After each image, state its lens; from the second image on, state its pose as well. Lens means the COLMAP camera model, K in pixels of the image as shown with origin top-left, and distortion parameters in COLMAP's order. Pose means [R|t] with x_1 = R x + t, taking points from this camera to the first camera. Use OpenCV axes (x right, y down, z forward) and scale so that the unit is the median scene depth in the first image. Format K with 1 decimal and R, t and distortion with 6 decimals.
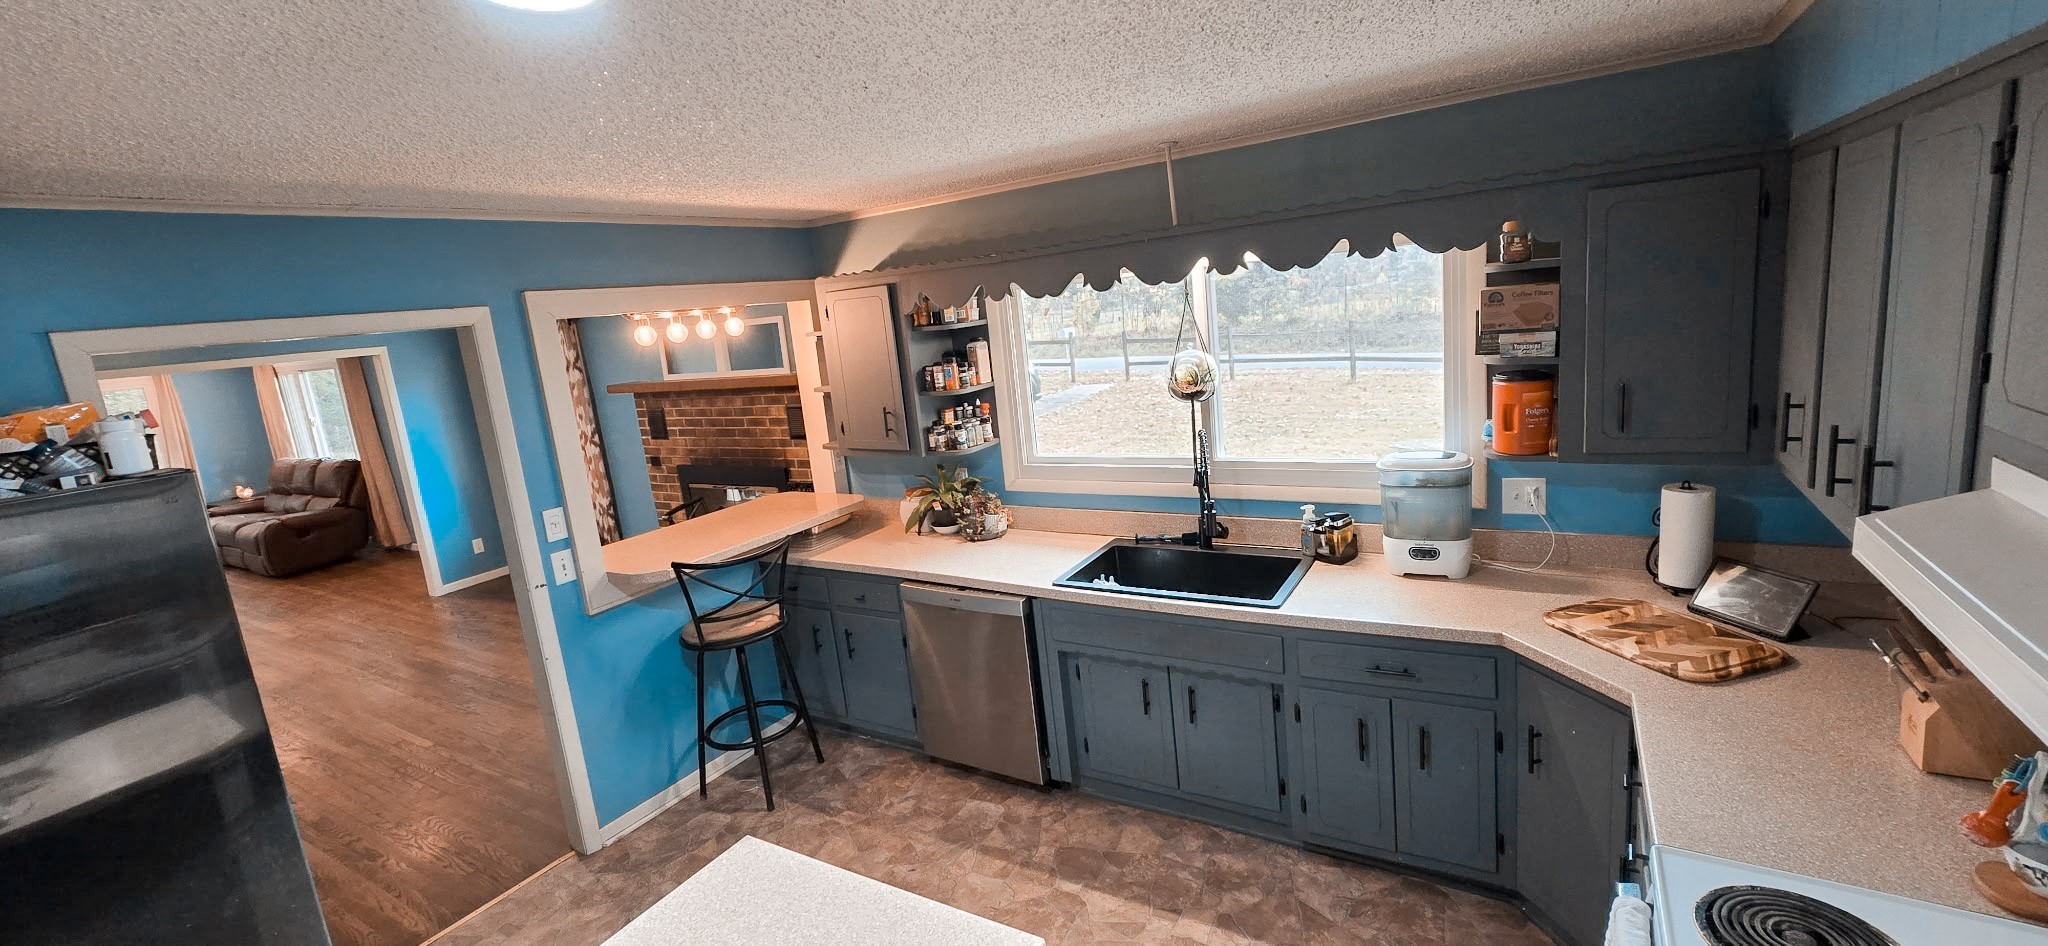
lens RADIAL K [[835.1, 0, 1020.5], [0, 835.1, 458.9], [0, 0, 1]] dist [-0.001168, -0.000254]
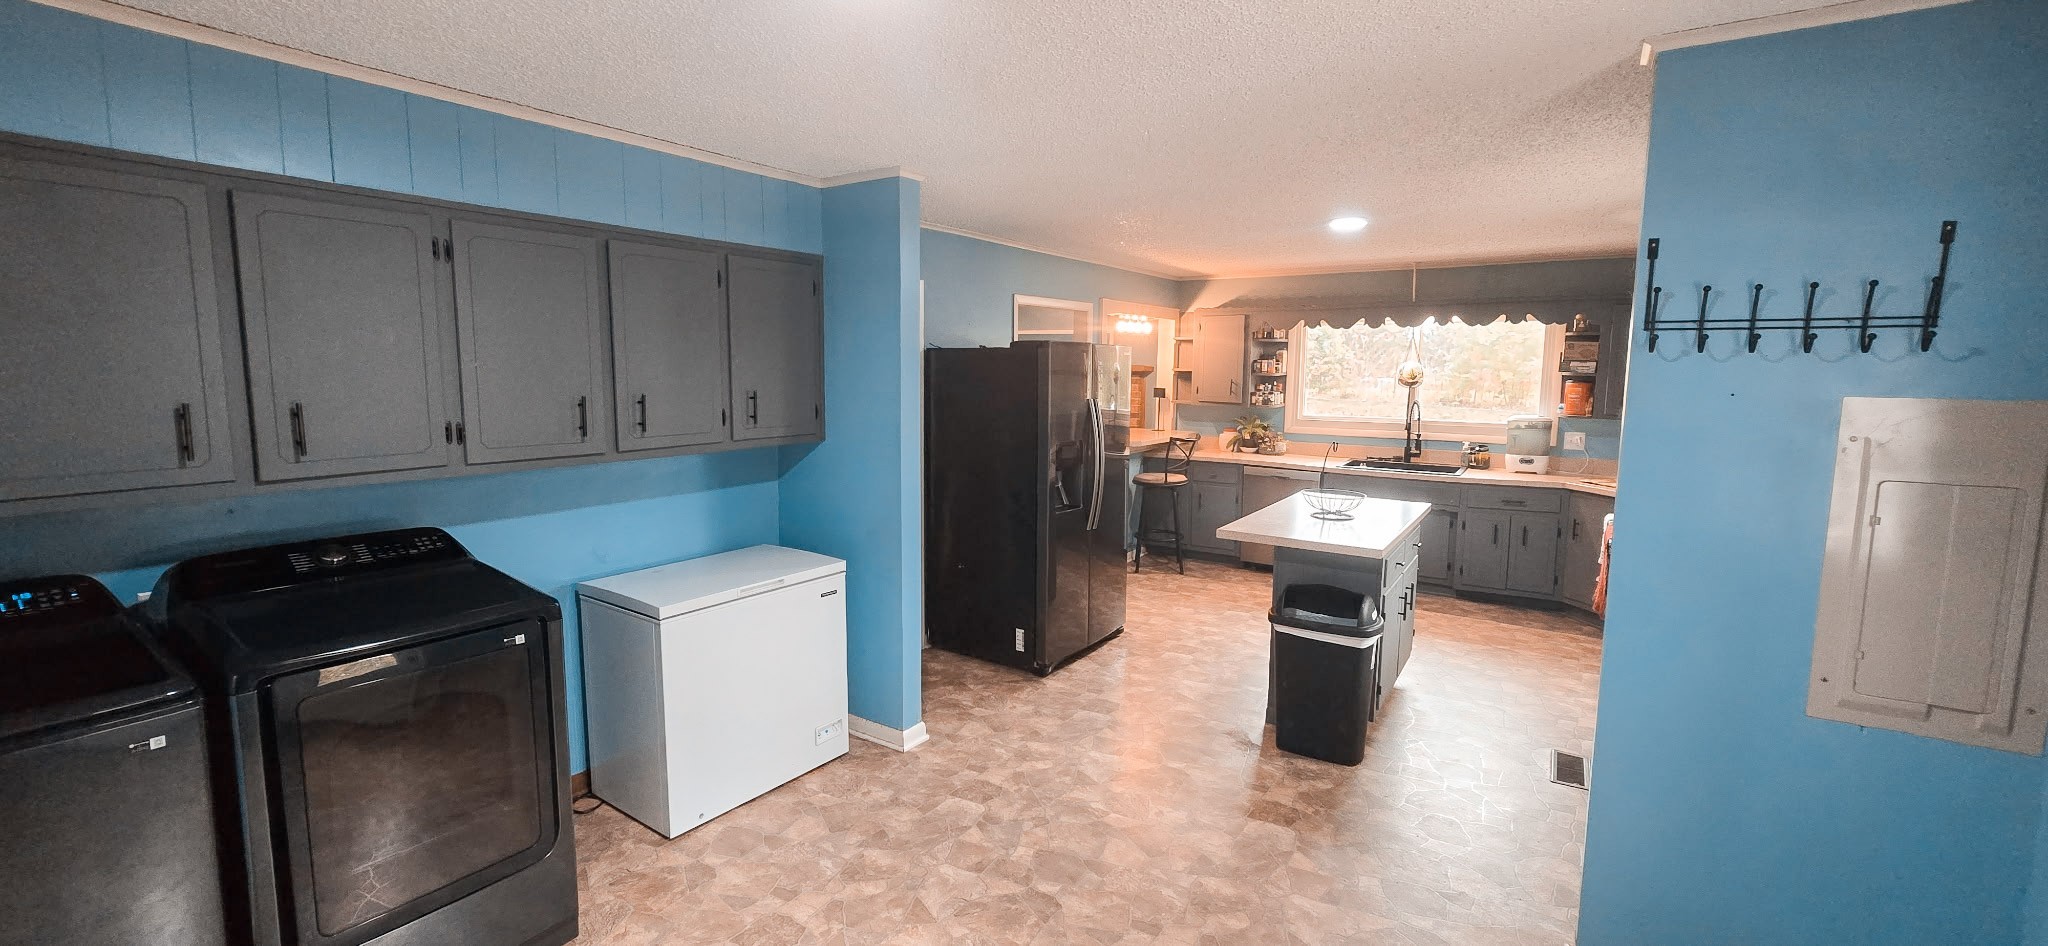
lens RADIAL K [[835.1, 0, 1020.5], [0, 835.1, 458.9], [0, 0, 1]] dist [-0.001168, -0.000254]
pose [[0.993721, 0.110188, -0.019440, -0.756083], [-0.111217, 0.991745, -0.063809, 0.379414], [0.012249, 0.065571, 0.997773, -1.141537]]
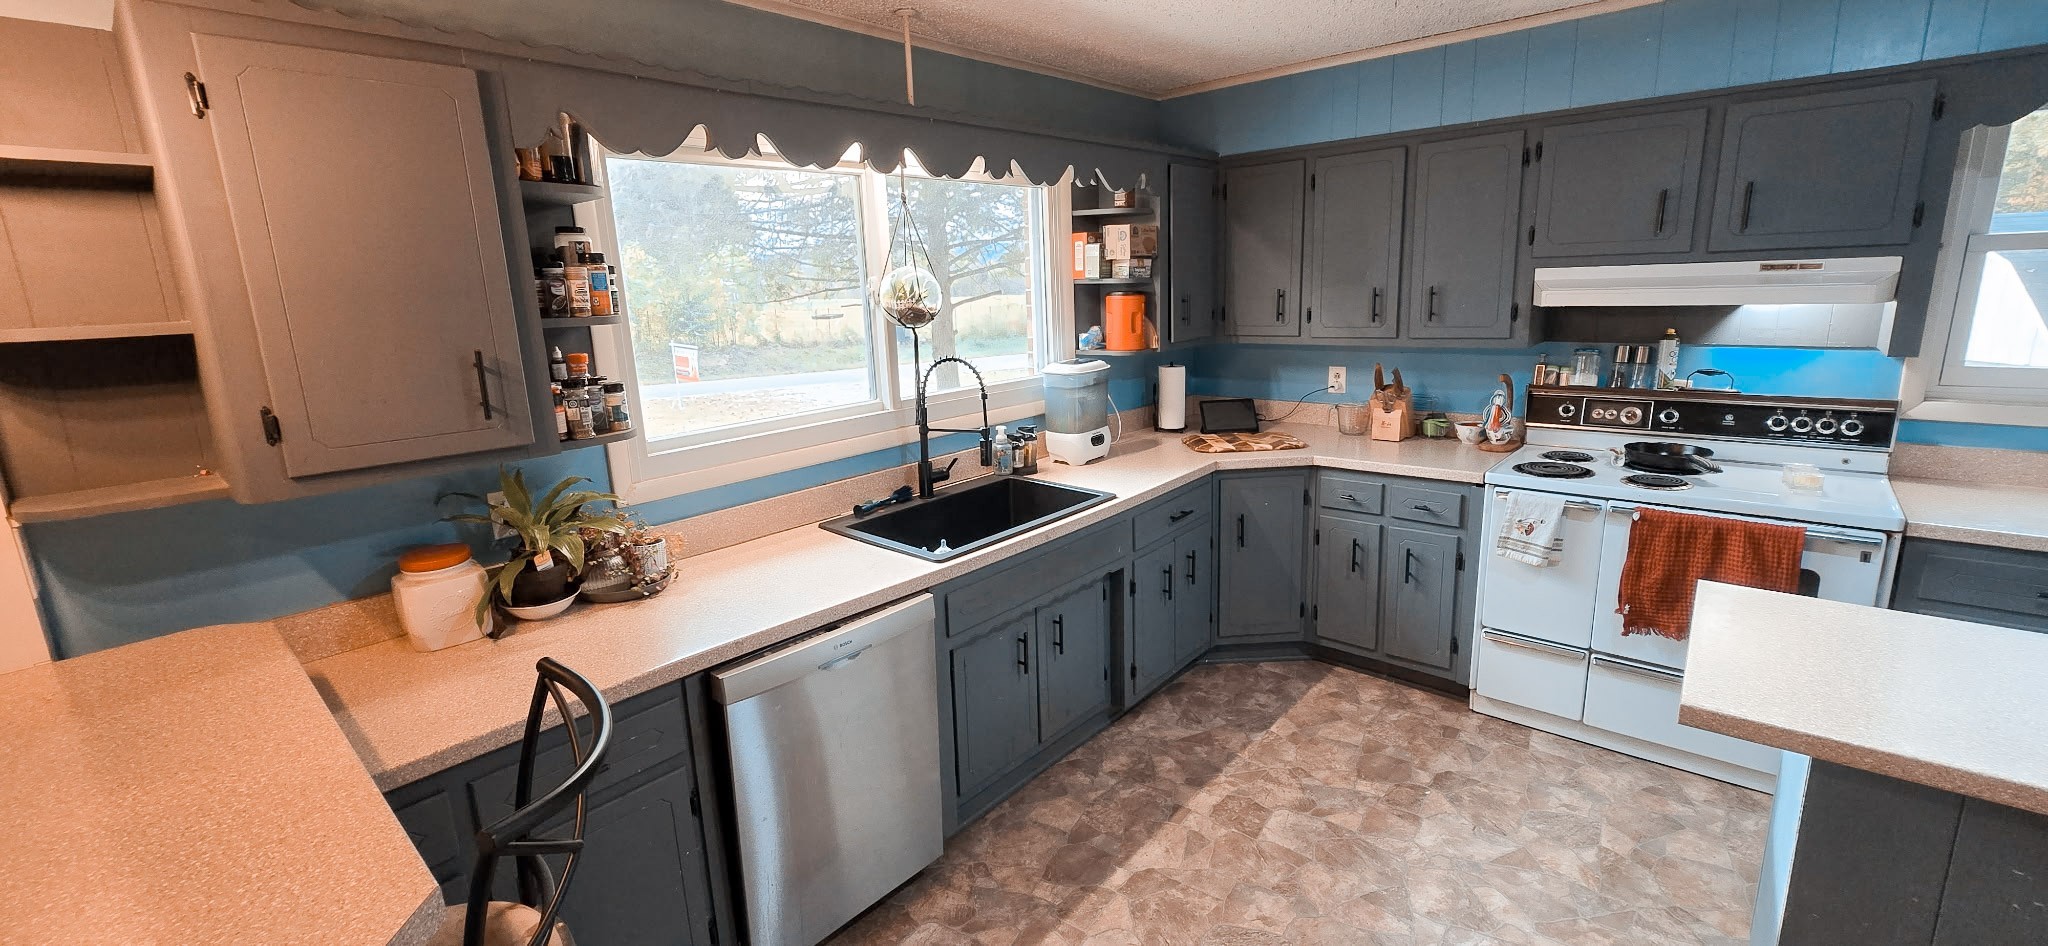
lens RADIAL K [[835.1, 0, 1020.5], [0, 835.1, 458.9], [0, 0, 1]] dist [-0.001168, -0.000254]
pose [[0.169955, -0.110983, 0.979182, -0.717594], [0.200896, 0.976673, 0.075830, 0.023585], [-0.964757, 0.183826, 0.188287, 0.854293]]
